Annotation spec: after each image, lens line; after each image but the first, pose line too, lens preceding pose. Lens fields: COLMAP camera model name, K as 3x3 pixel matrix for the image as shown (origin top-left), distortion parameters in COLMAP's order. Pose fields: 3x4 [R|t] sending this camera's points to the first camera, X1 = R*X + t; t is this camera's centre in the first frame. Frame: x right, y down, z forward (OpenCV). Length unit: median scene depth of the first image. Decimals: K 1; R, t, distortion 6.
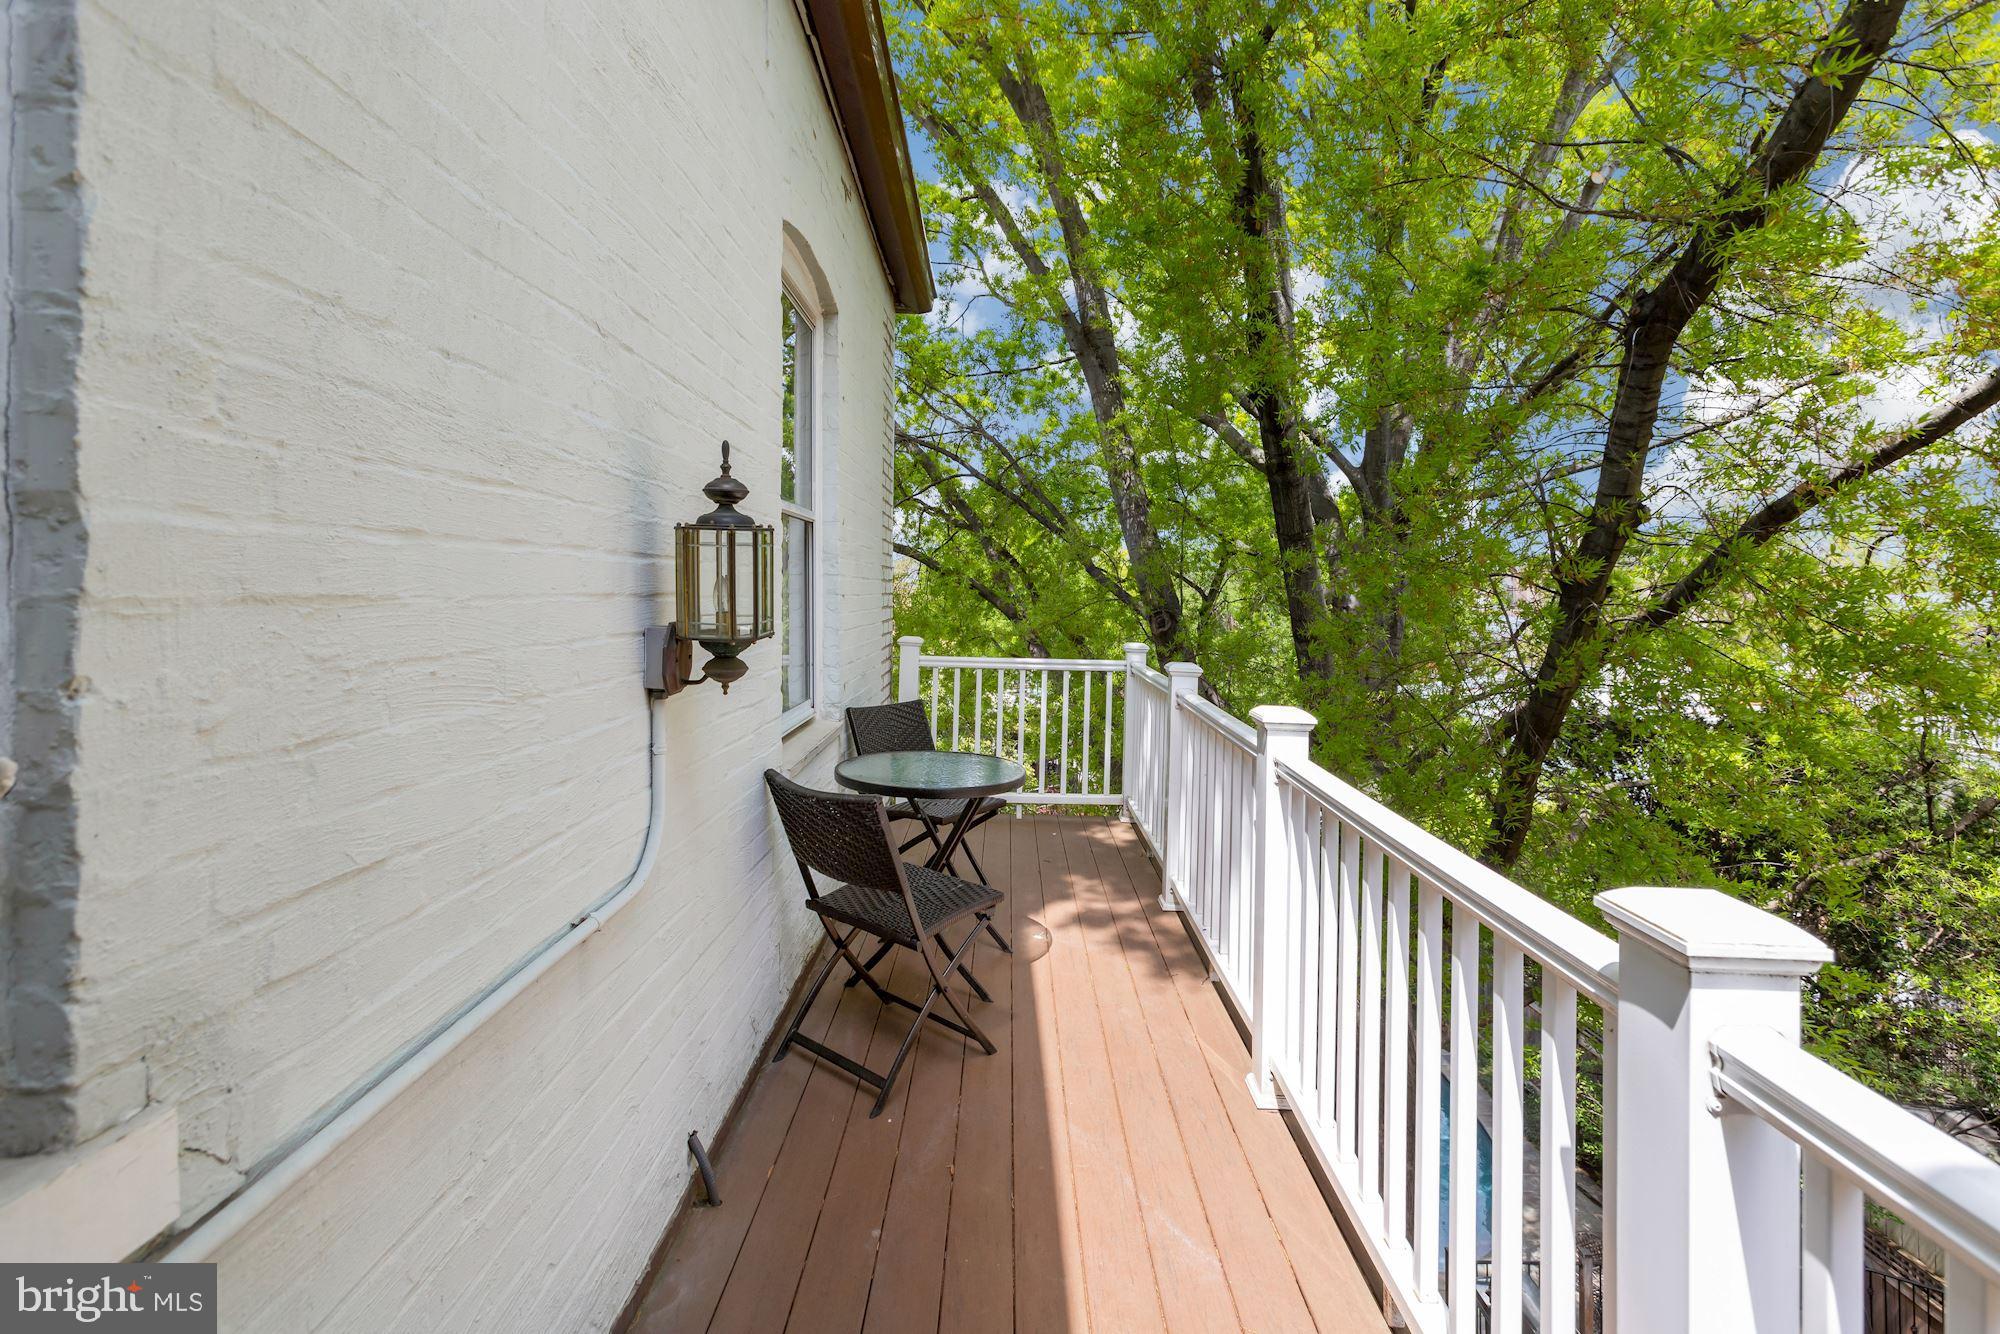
lens RADIAL K [[963.9, 0, 998.4], [0, 963.9, 667.5], [0, 0, 1]] dist [0.000211, -0.000315]
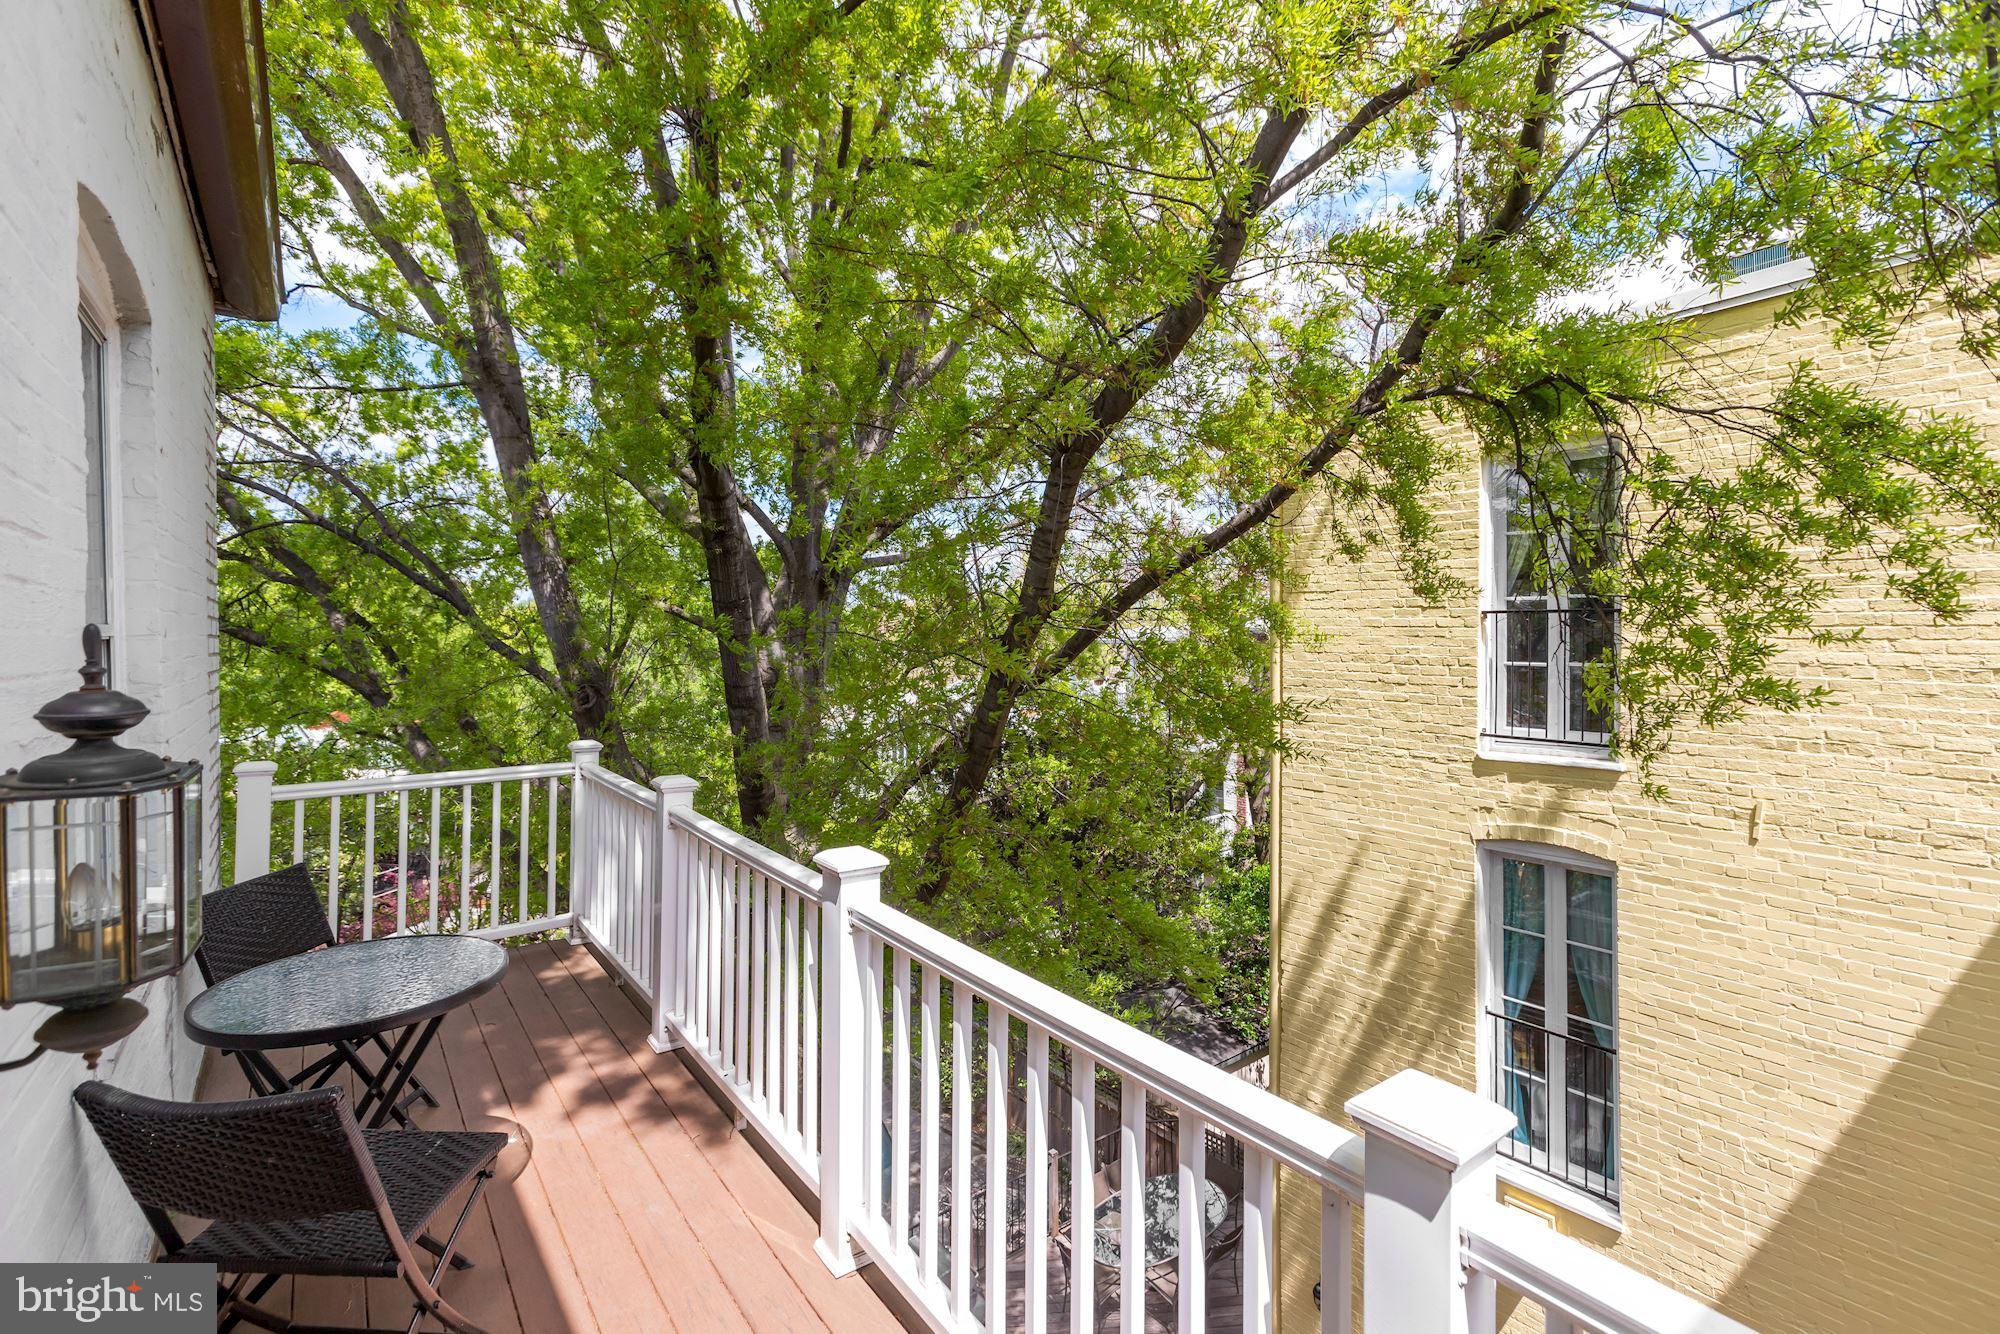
lens RADIAL K [[959.4, 0, 1004.6], [0, 959.4, 673.8], [0, 0, 1]] dist [-0.028199, 0.036418]
pose [[0.792623, -0.048096, 0.607812, -0.105135], [0.057162, 0.998355, 0.004457, -0.092237], [-0.607027, 0.031211, 0.794068, 0.130083]]
